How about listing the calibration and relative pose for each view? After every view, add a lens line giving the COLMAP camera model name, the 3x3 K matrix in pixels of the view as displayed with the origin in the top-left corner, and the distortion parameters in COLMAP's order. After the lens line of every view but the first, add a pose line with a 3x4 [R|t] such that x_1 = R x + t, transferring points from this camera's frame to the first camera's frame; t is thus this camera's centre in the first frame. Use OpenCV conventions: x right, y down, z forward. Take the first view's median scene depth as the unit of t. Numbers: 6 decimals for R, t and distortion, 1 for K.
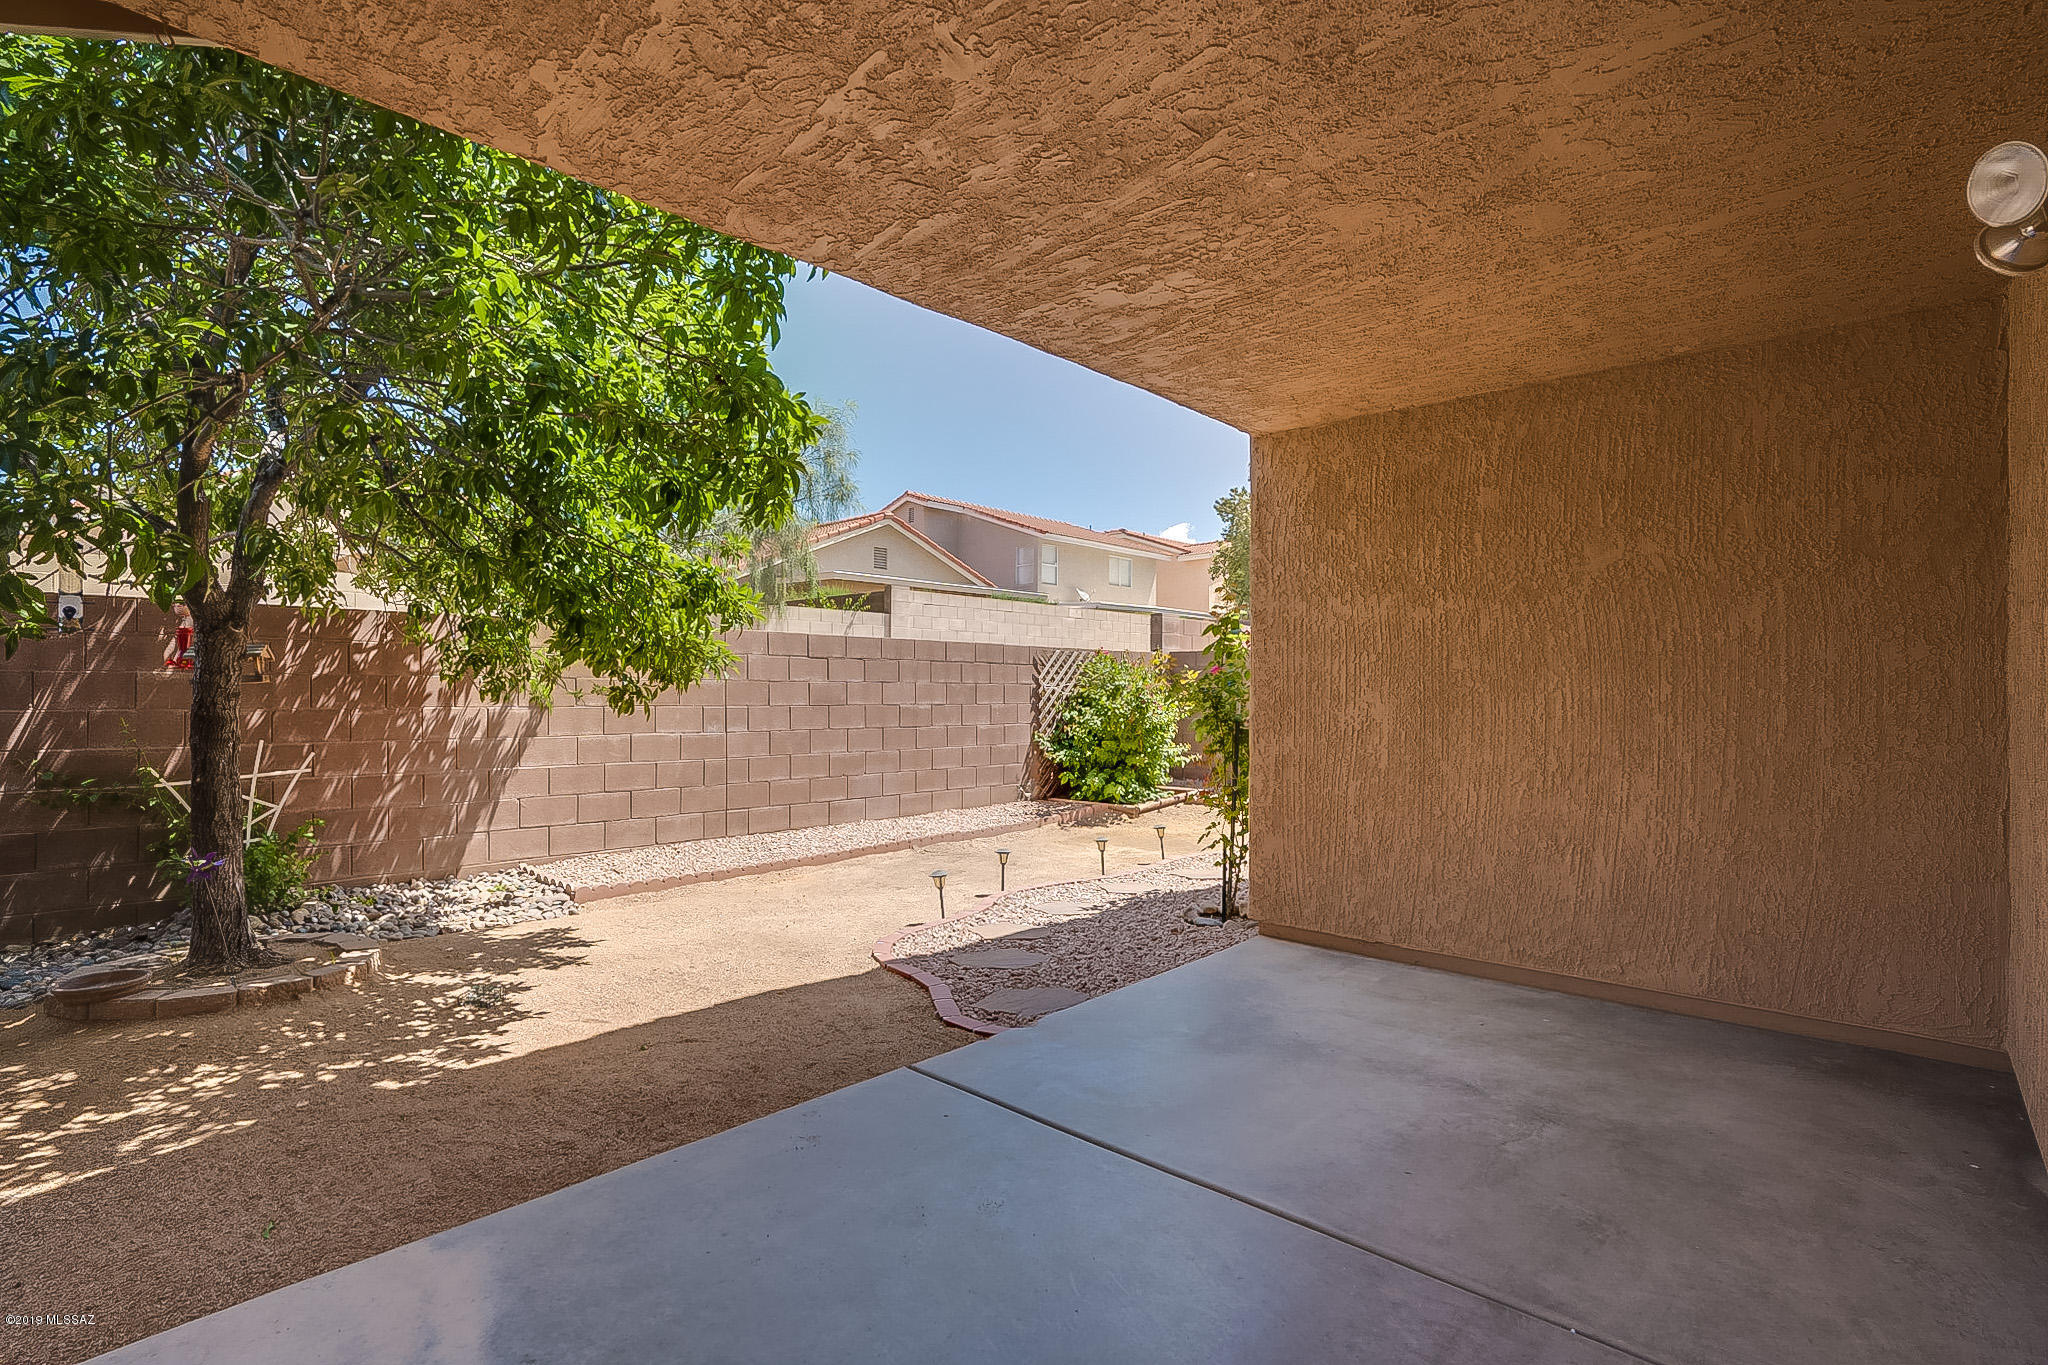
lens RADIAL K [[967.1, 0, 1033.6], [0, 967.1, 675.4], [0, 0, 1]] dist [-0.064576, 0.030347]
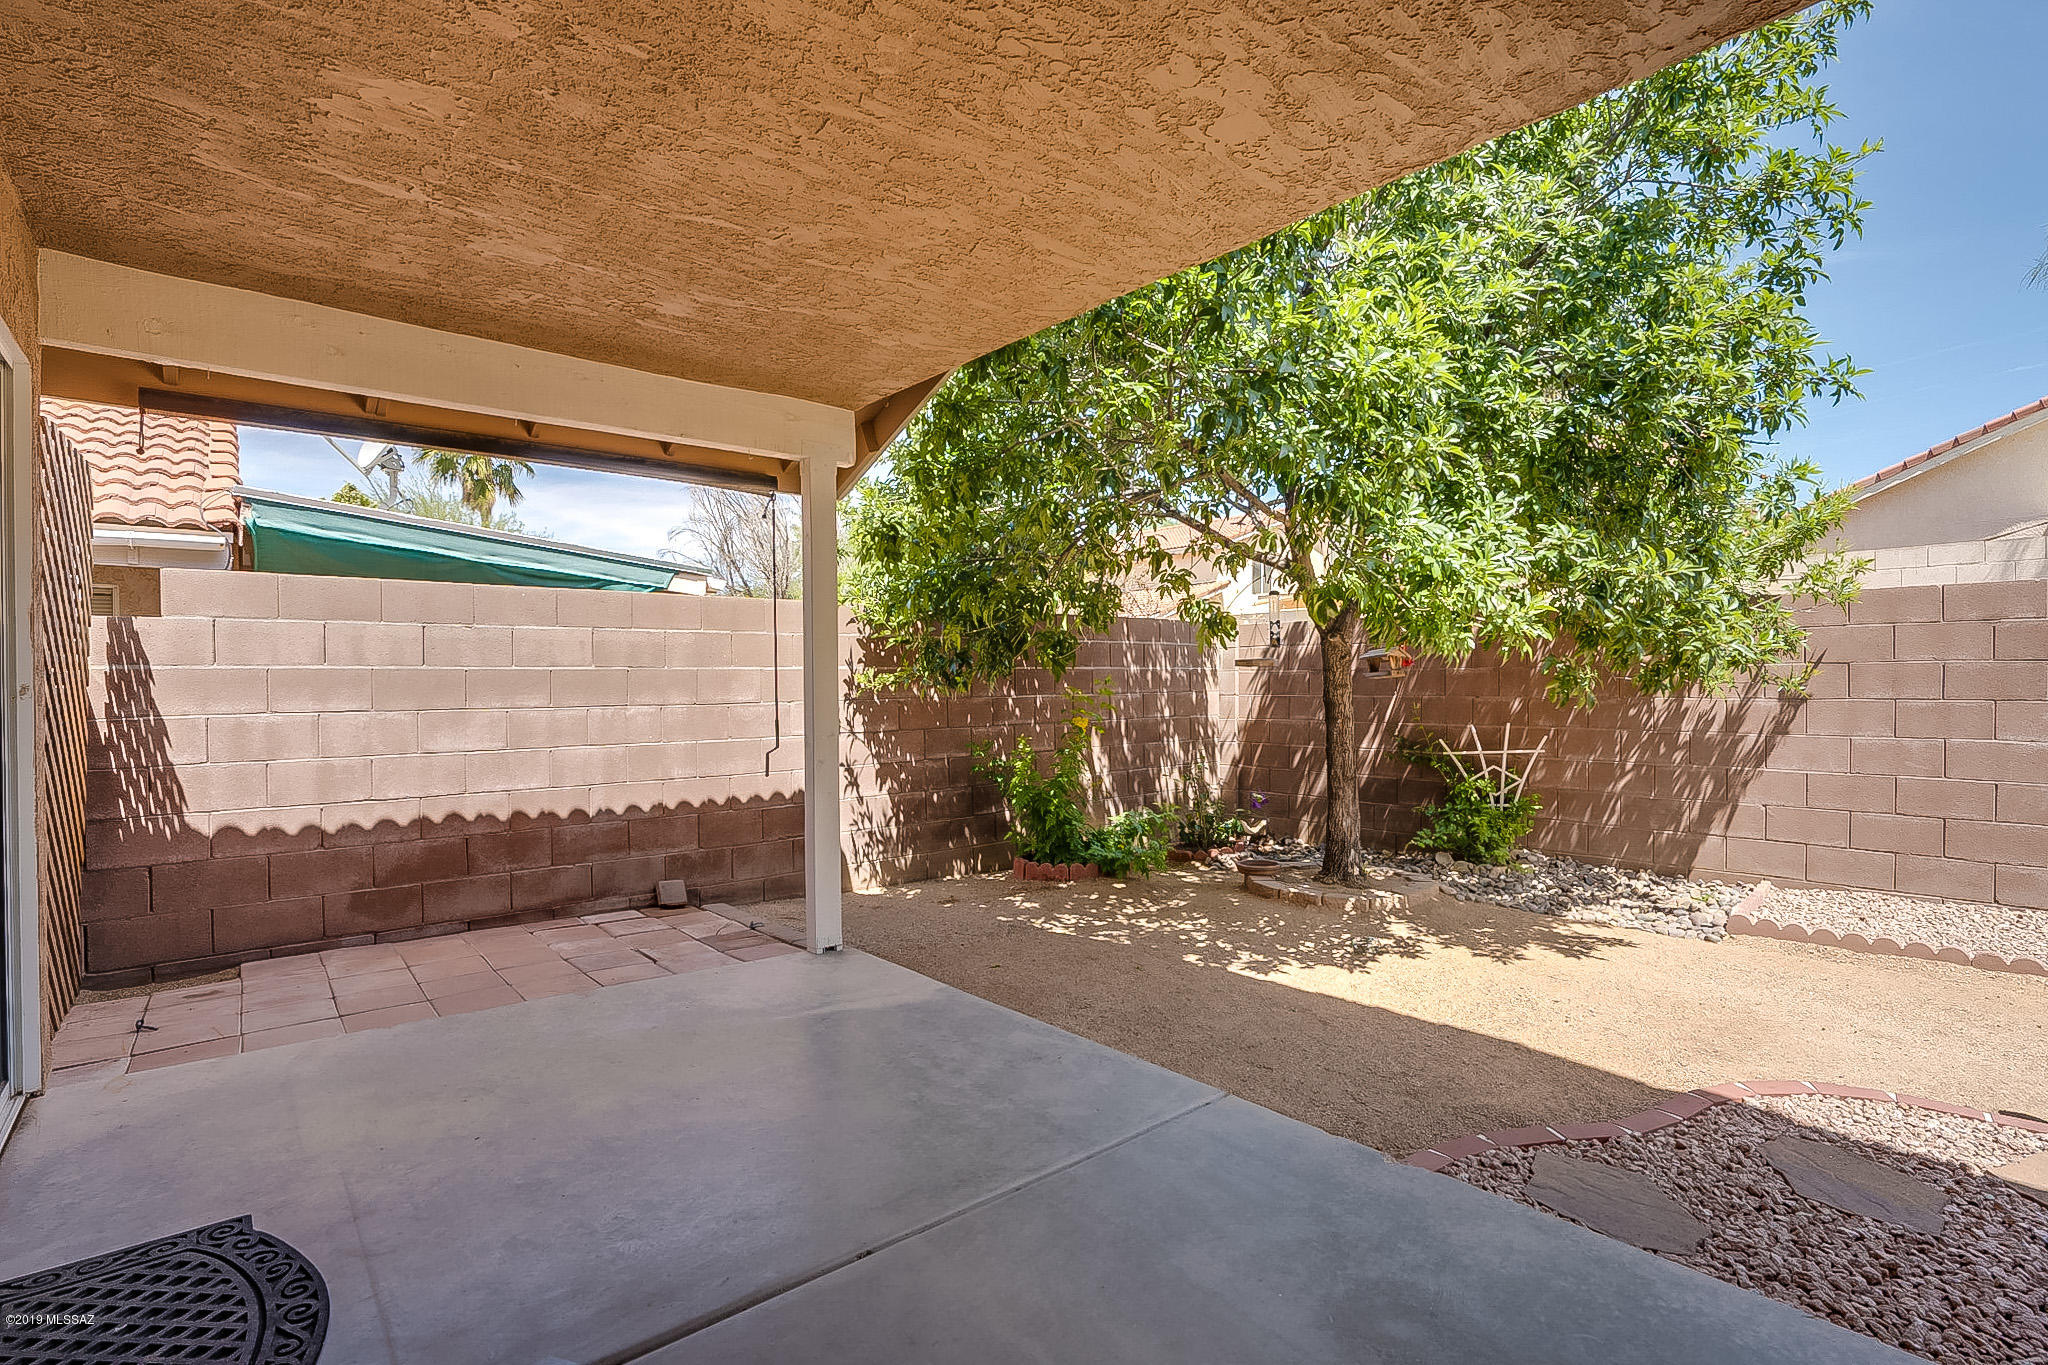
lens RADIAL K [[967.1, 0, 1033.6], [0, 967.1, 675.4], [0, 0, 1]] dist [-0.064576, 0.030347]
pose [[-0.113981, -0.011245, -0.993419, 0.471745], [0.022788, 0.999643, -0.013930, 0.011170], [0.993222, -0.024225, -0.113684, 0.549236]]
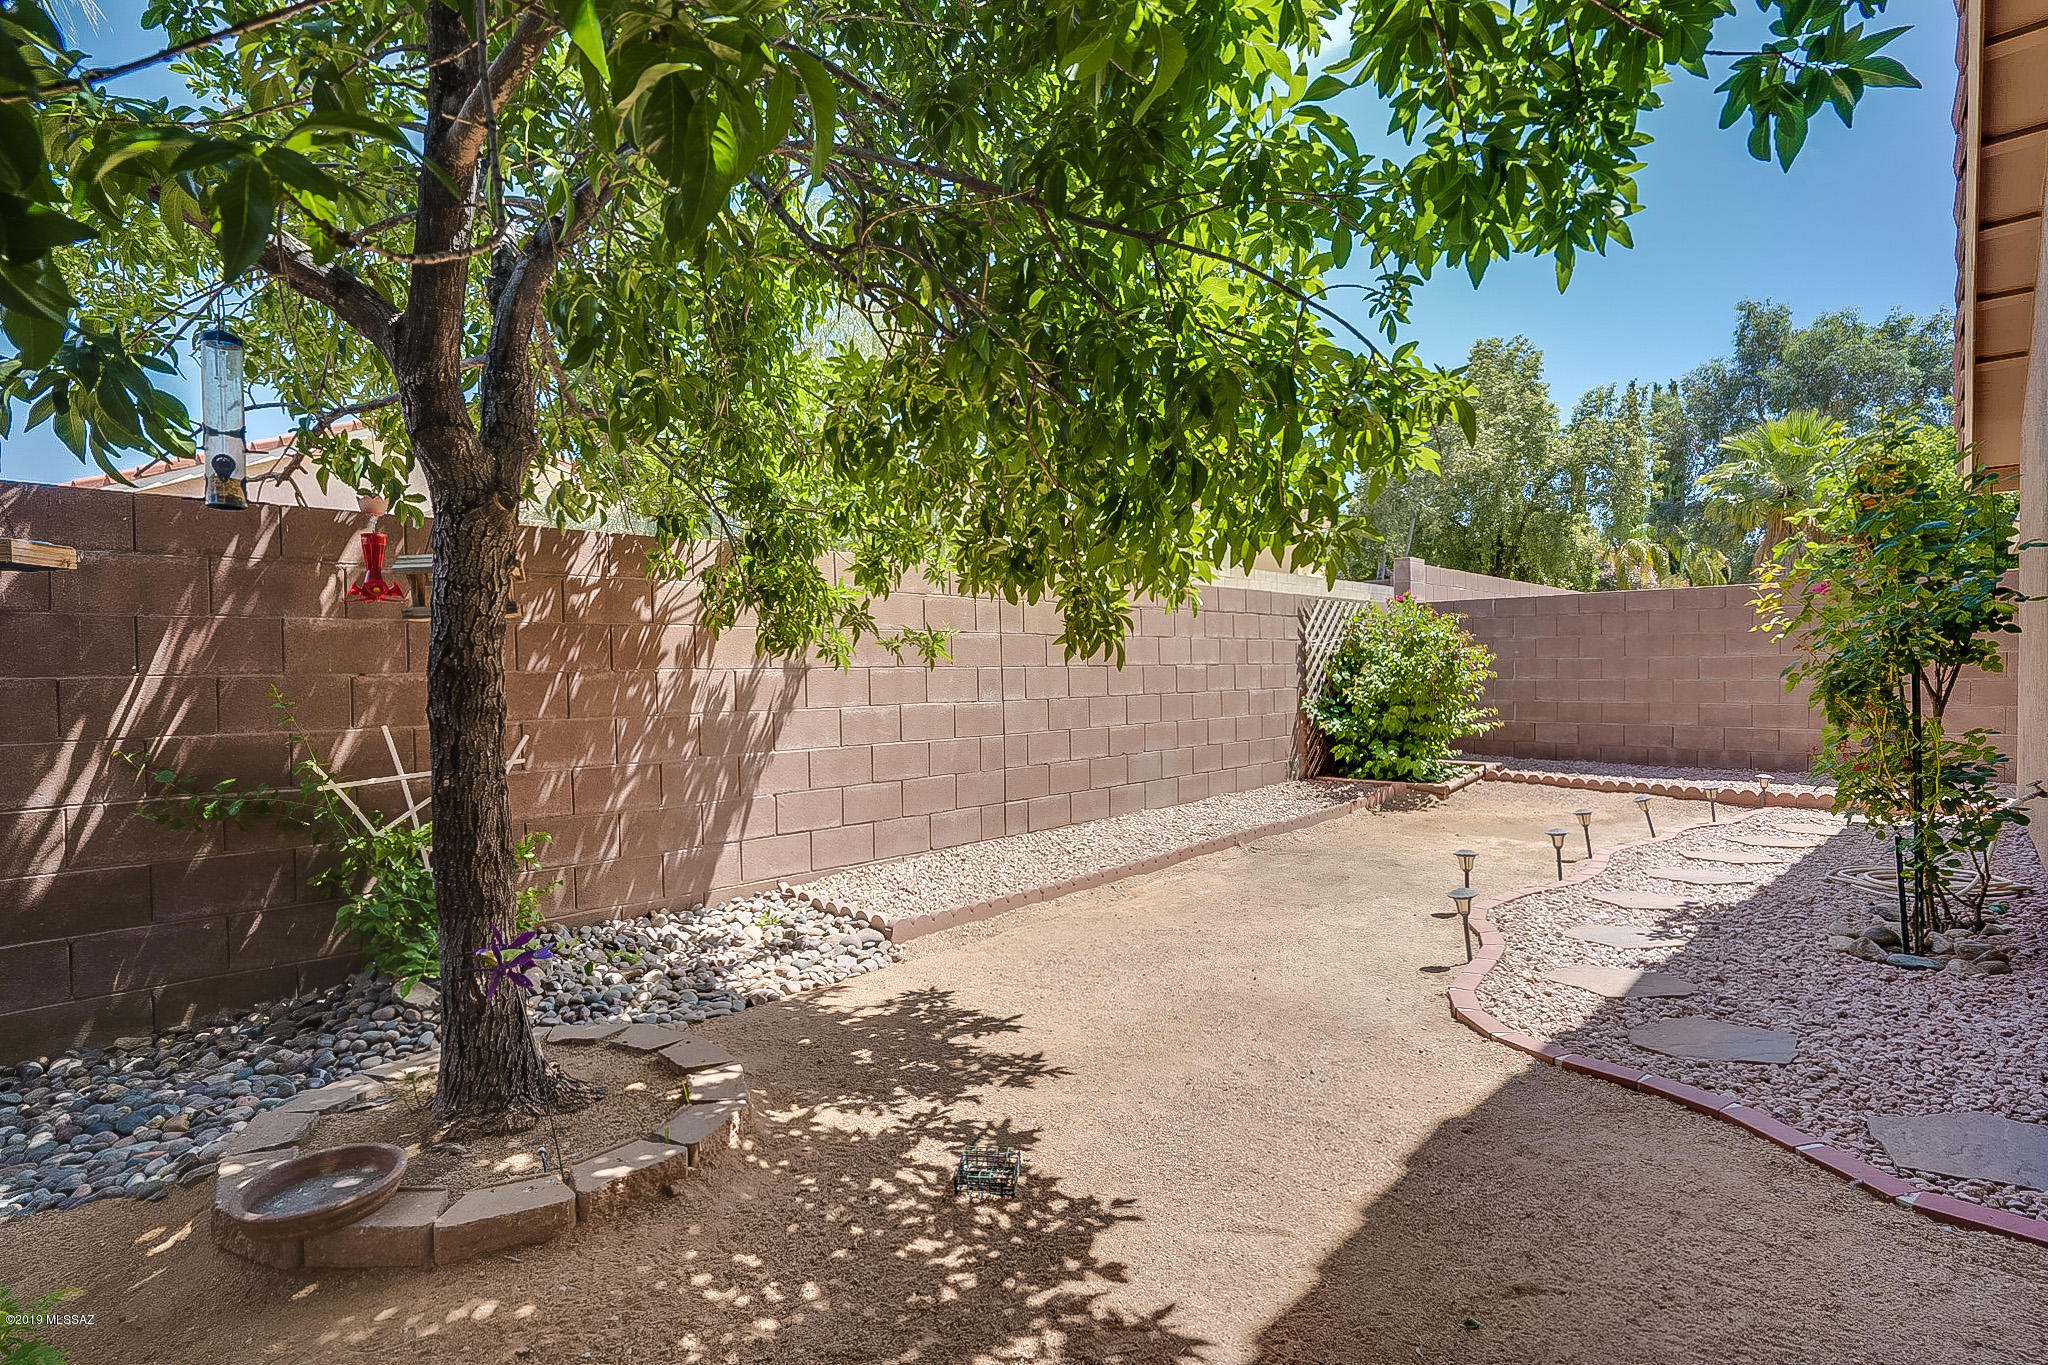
lens RADIAL K [[950.1, 0, 1024.0], [0, 950.1, 682.5], [0, 0, 1]] dist [-0.045837, 0.000170]
pose [[0.999197, -0.021270, -0.033966, -0.403227], [0.022230, 0.999357, 0.028145, 0.033455], [0.033345, -0.028877, 0.999027, 0.349396]]
